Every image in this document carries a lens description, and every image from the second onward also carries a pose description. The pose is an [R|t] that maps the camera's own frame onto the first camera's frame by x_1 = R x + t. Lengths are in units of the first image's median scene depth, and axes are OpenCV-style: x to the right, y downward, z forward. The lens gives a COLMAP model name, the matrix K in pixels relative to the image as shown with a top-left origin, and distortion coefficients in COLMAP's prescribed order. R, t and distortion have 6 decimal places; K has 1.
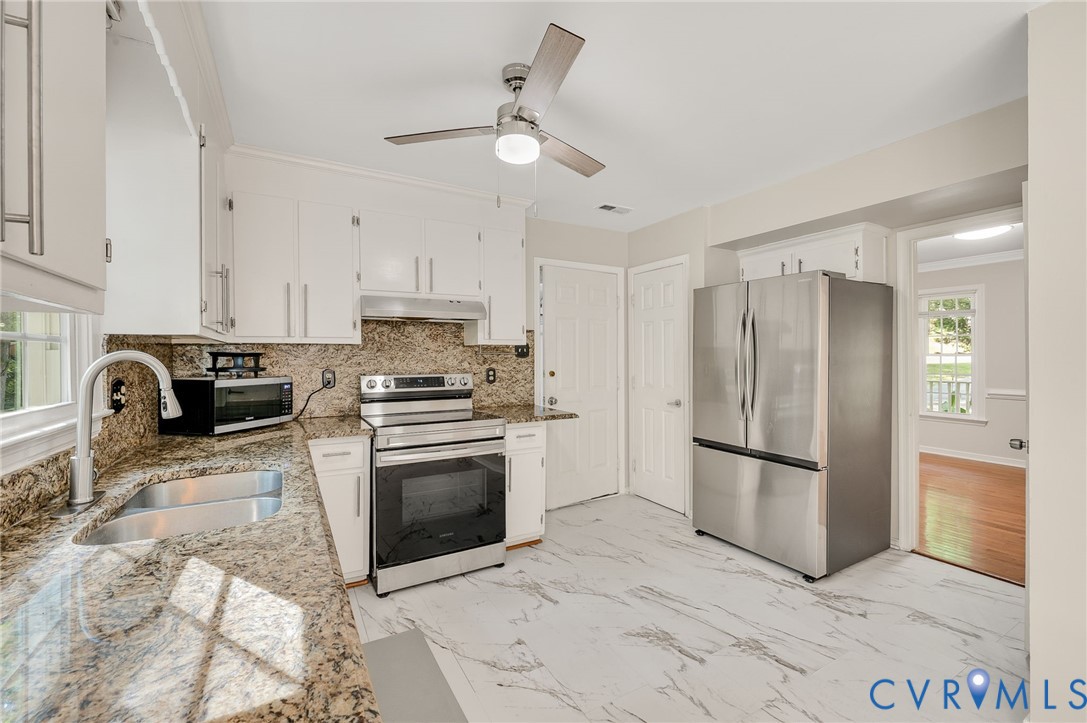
lens RADIAL K [[448.9, 0, 545.7], [0, 448.9, 357.1], [0, 0, 1]] dist [-0.000740, 0.000112]
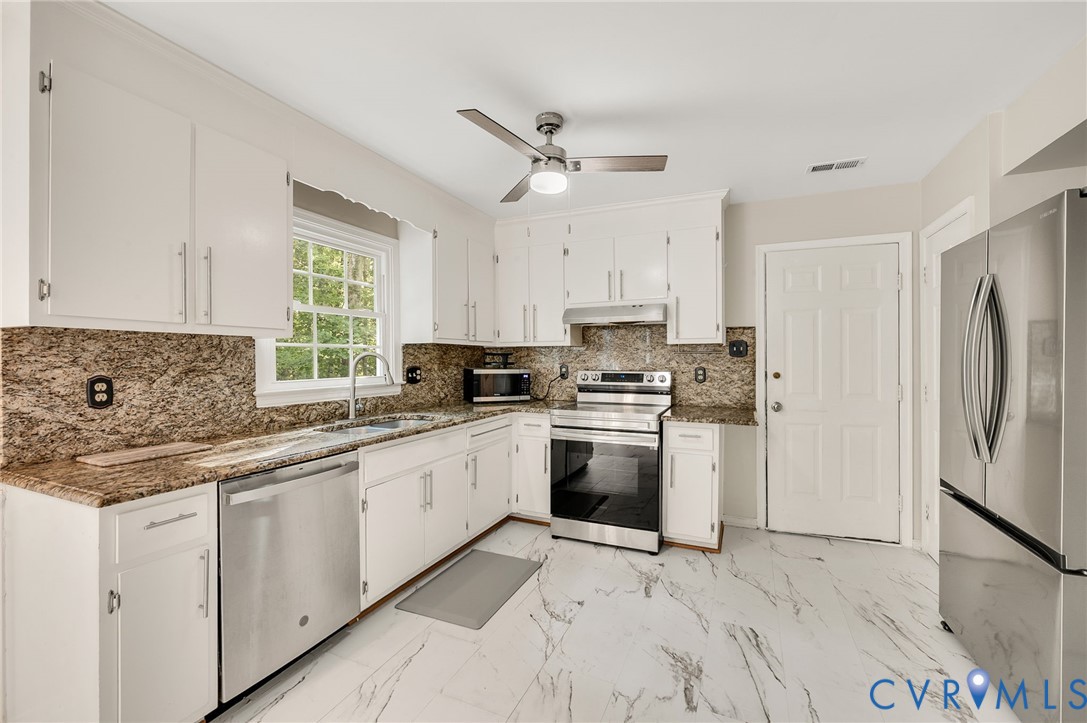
lens RADIAL K [[448.9, 0, 569.5], [0, 448.9, 360.7], [0, 0, 1]] dist [-0.000740, 0.000112]
pose [[0.615673, 0.010586, -0.787931, 0.555937], [-0.003144, 0.999935, 0.010978, -0.000097], [0.787996, -0.004282, 0.615666, 0.181875]]
